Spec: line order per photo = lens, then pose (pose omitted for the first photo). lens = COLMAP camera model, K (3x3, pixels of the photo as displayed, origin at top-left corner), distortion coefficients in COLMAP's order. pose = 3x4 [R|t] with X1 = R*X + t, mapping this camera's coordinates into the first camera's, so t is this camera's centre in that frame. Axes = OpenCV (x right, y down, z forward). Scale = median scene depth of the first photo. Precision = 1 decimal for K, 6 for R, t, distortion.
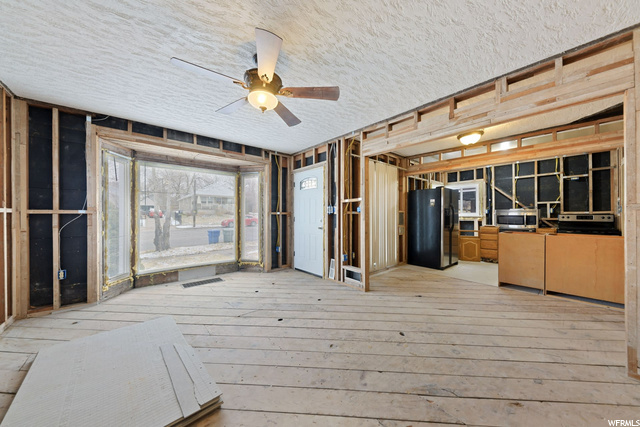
lens RADIAL K [[218.1, 0, 317.7], [0, 218.1, 215.6], [0, 0, 1]] dist [-0.002465, -0.000906]
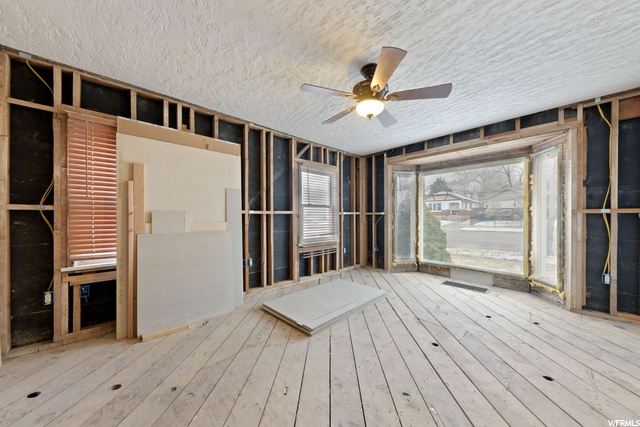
lens RADIAL K [[218.1, 0, 321.8], [0, 218.1, 216.7], [0, 0, 1]] dist [-0.002465, -0.000906]
pose [[0.036673, 0.004296, -0.999318, 0.318390], [0.001528, 0.999989, 0.004355, -0.000181], [0.999326, -0.001687, 0.036666, 0.283809]]
